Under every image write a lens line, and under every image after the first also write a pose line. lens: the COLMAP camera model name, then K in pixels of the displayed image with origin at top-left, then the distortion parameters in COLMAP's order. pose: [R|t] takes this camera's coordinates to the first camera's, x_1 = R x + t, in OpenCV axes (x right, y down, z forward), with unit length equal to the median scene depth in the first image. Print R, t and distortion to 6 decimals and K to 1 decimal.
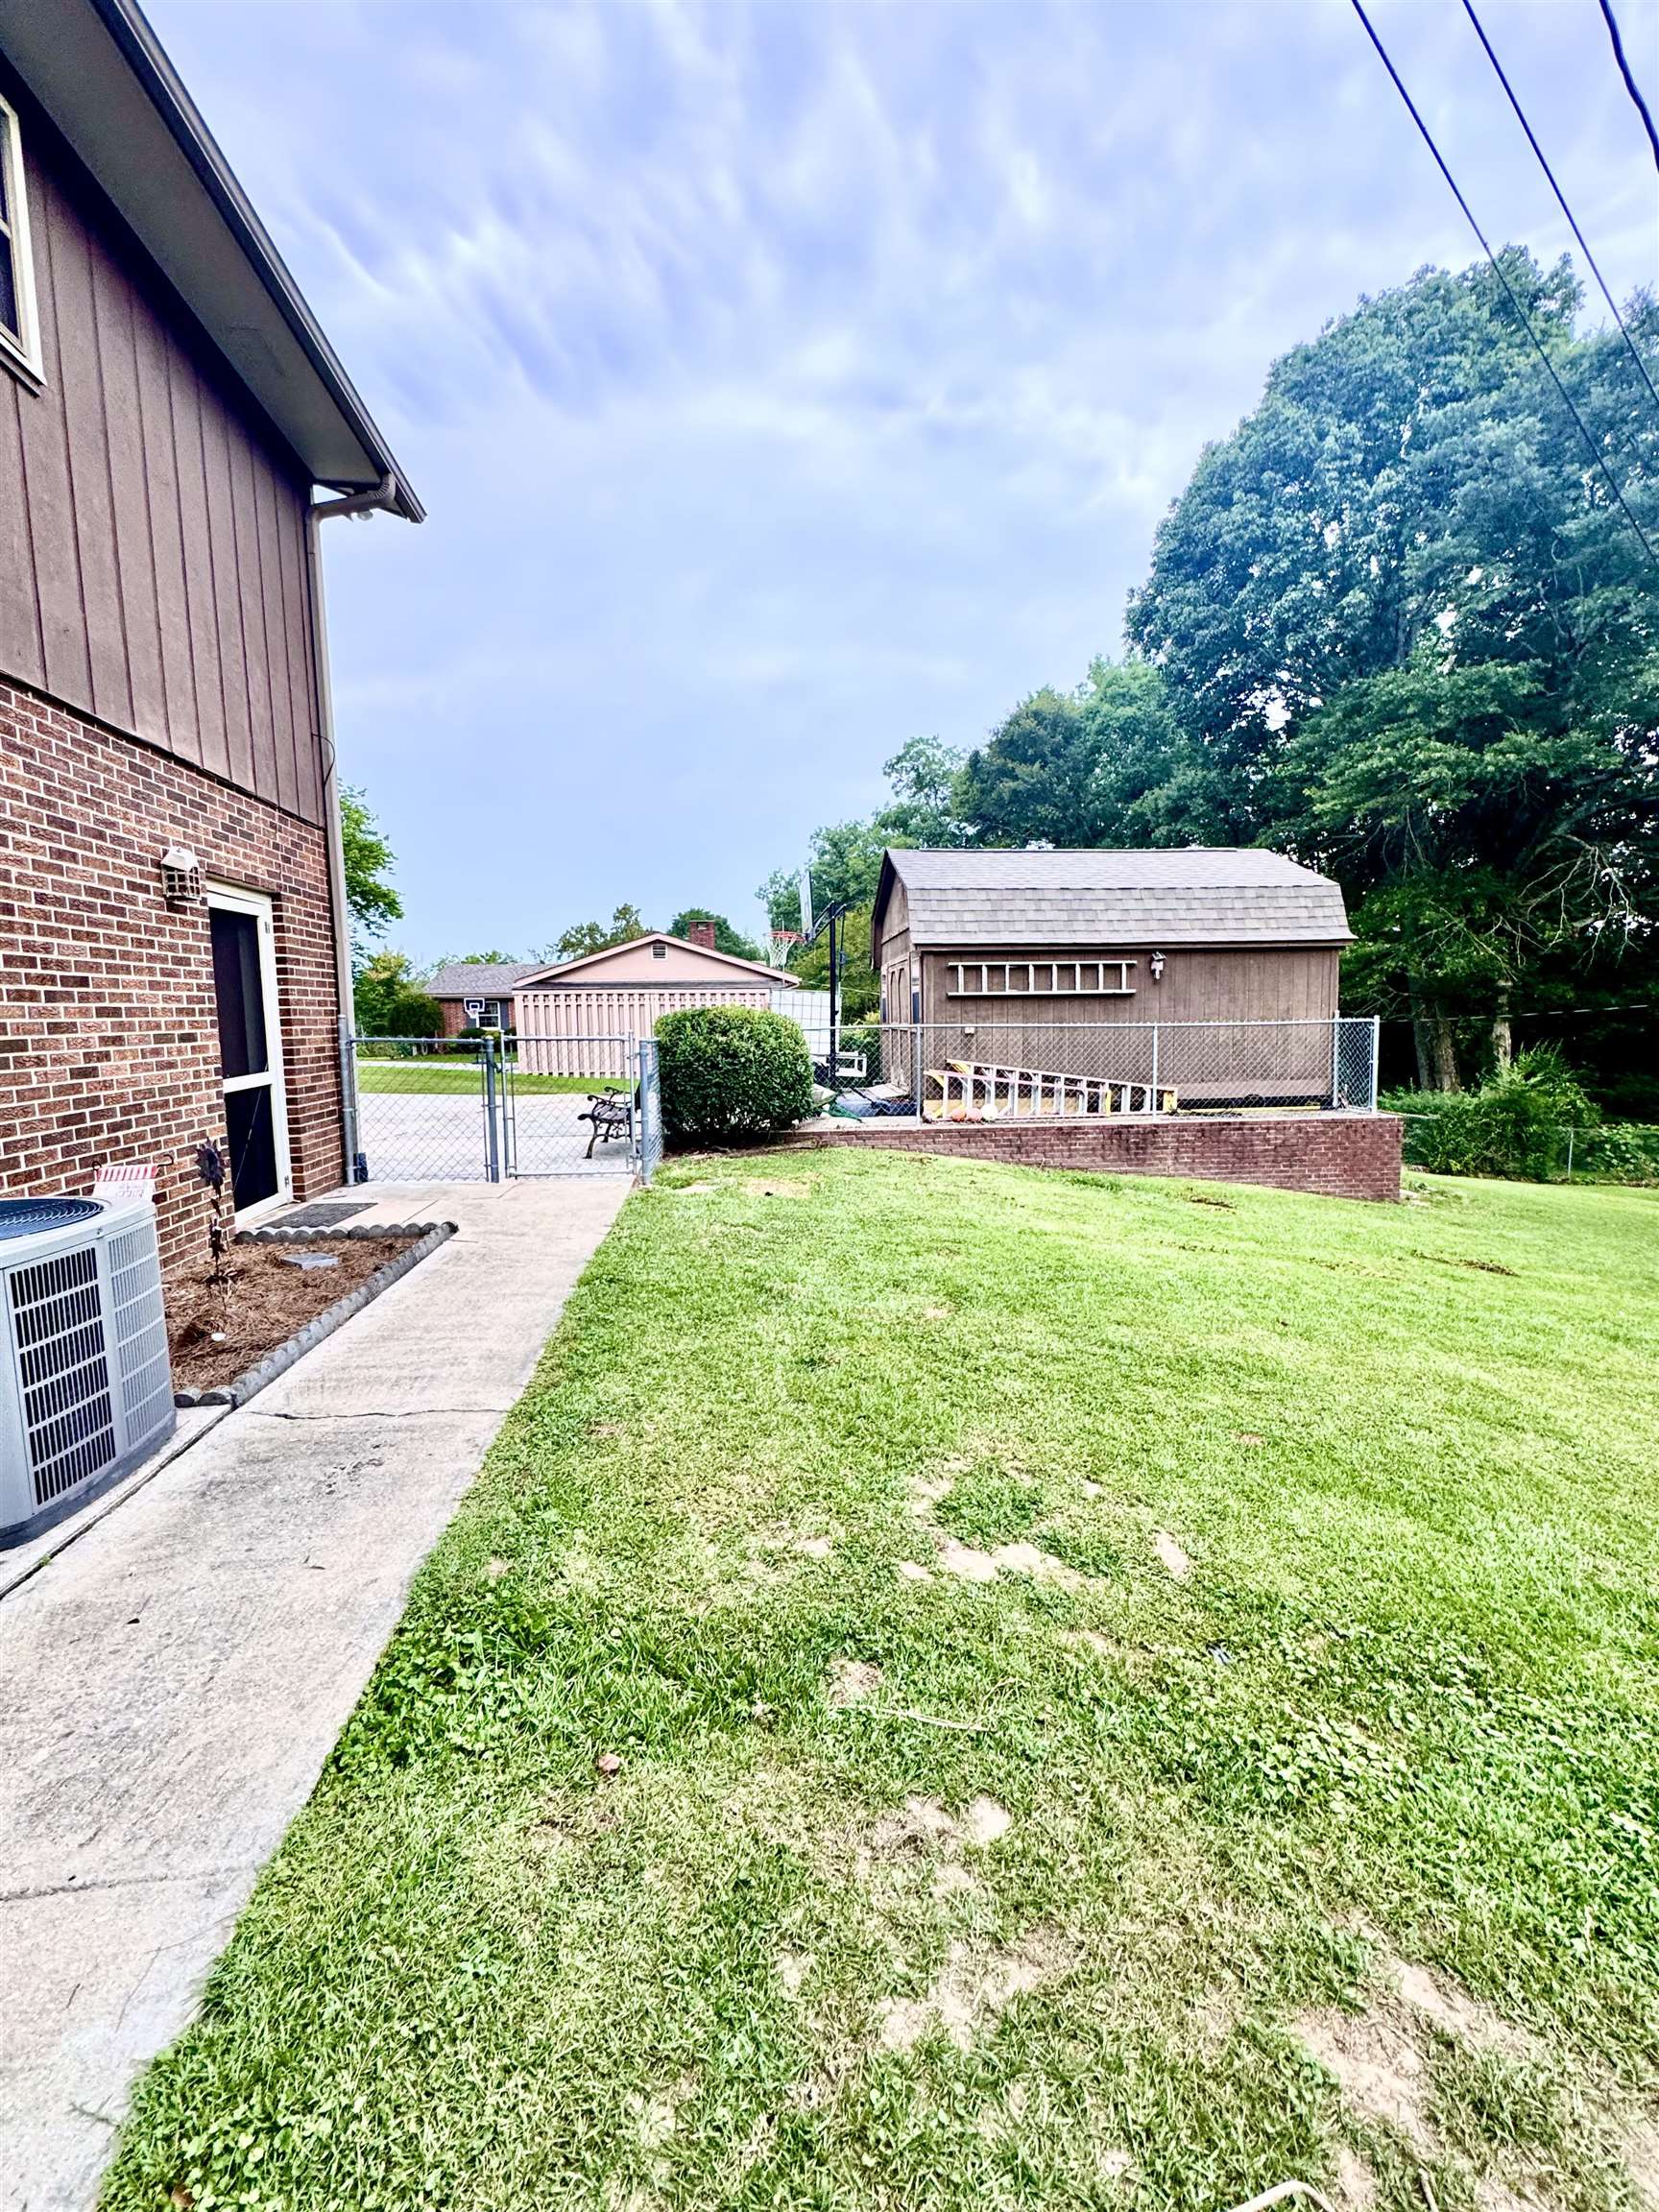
lens RADIAL K [[894.2, 0, 838.3], [0, 894.2, 1089.3], [0, 0, 1]] dist [-0.000806, 0.000451]
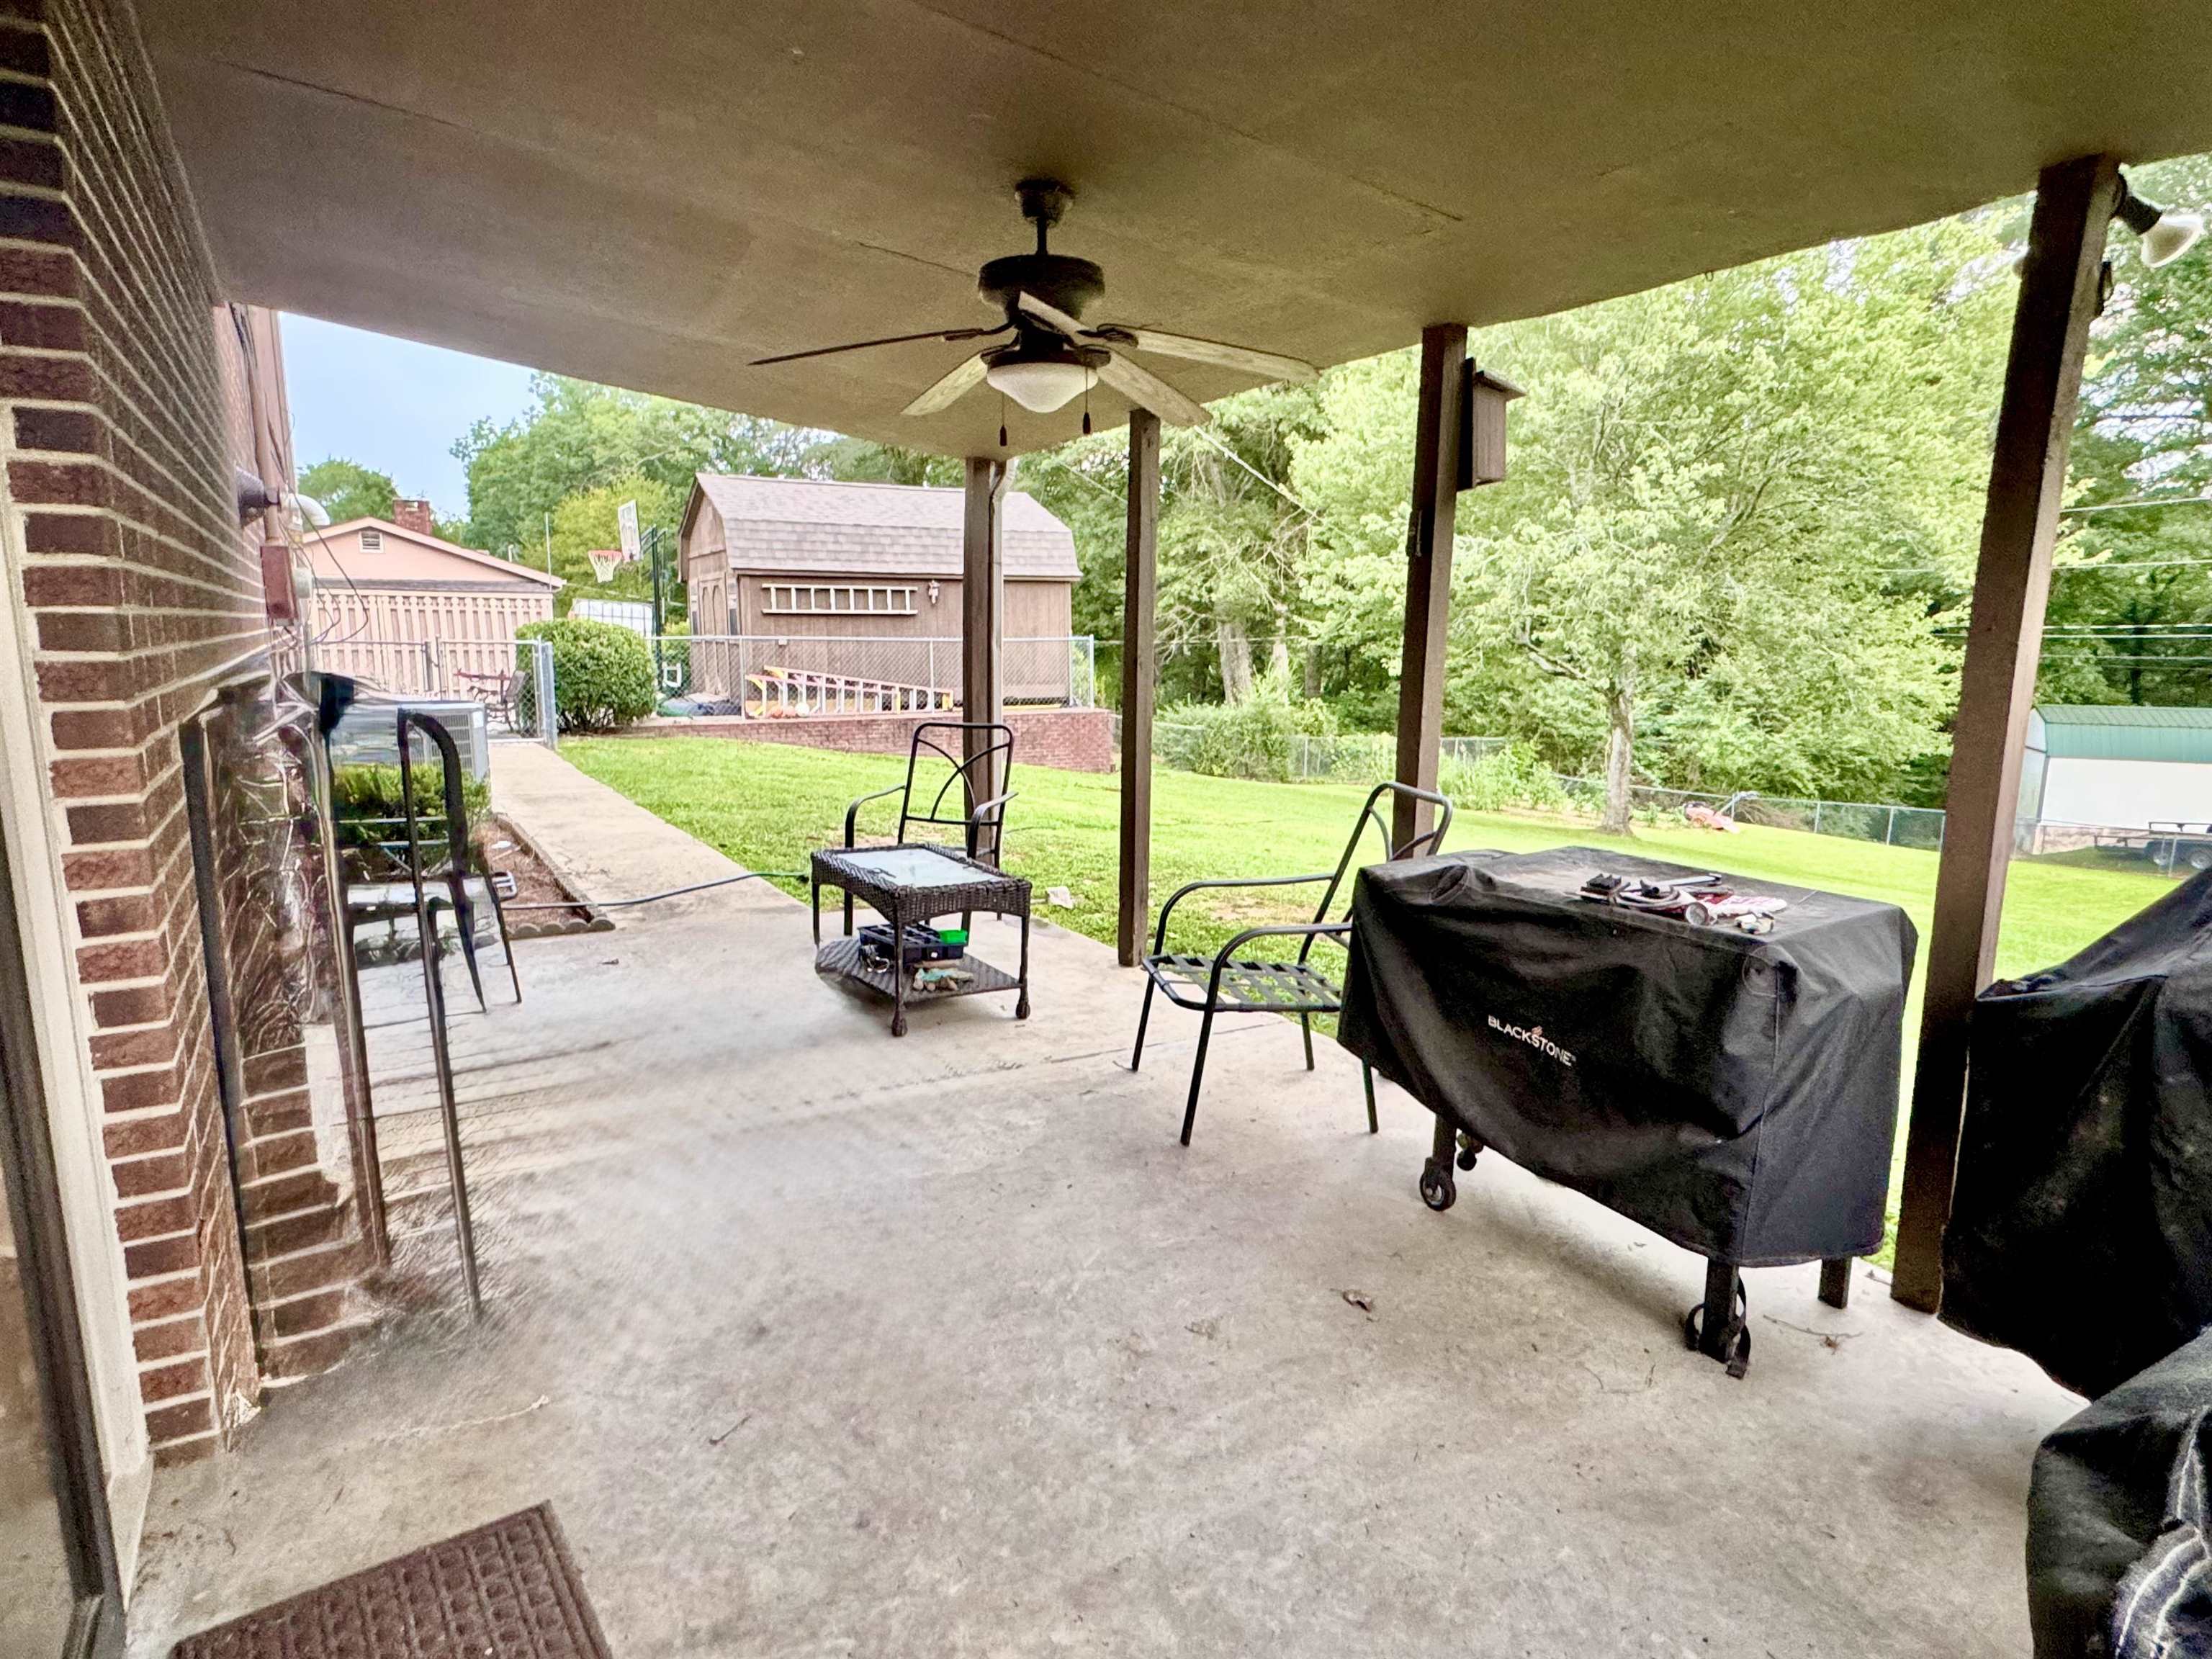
lens RADIAL K [[1229.0, 0, 1109.9], [0, 1229.0, 834.2], [0, 0, 1]] dist [-0.003651, 0.000142]
pose [[0.912773, -0.049428, 0.405466, -0.131017], [0.015582, 0.996142, 0.086357, 0.054515], [-0.408170, -0.072506, 0.910022, -0.685500]]
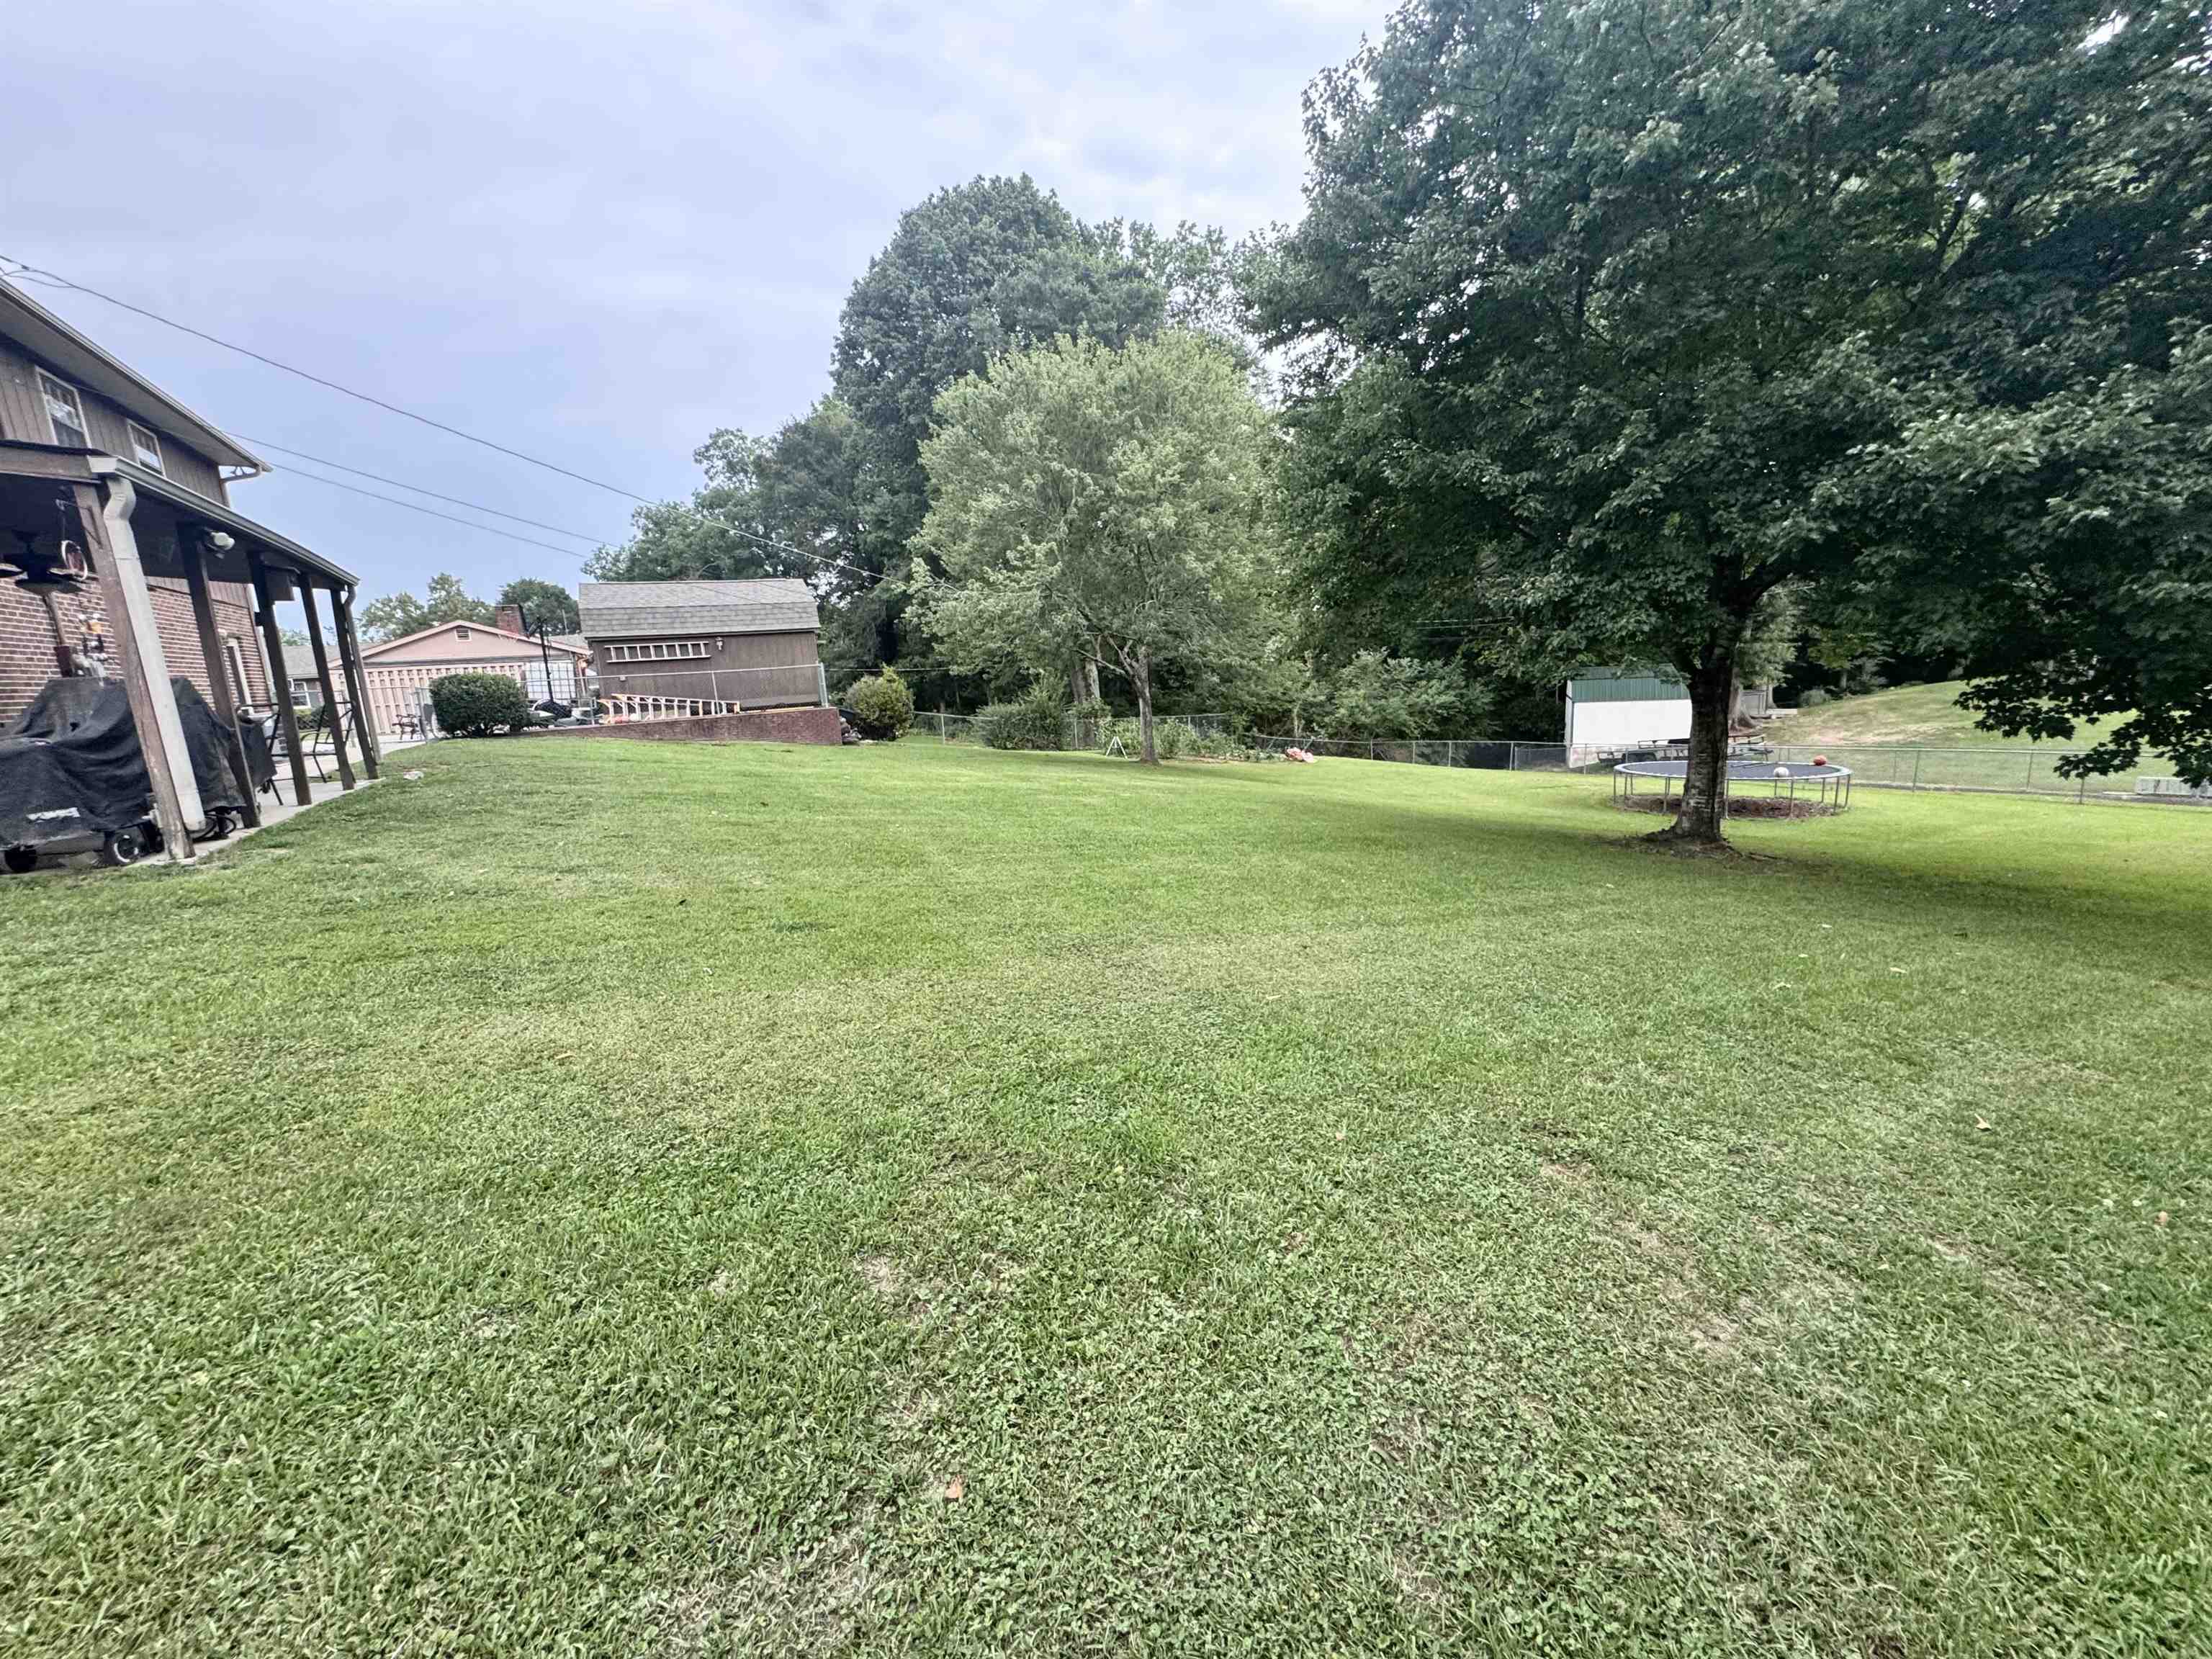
lens RADIAL K [[894.2, 0, 1111.2], [0, 894.2, 820.0], [0, 0, 1]] dist [-0.000806, 0.000451]
pose [[0.926206, -0.107992, 0.361221, 0.406524], [0.078334, 0.992313, 0.095810, 0.144391], [-0.368791, -0.060444, 0.927545, -1.316807]]
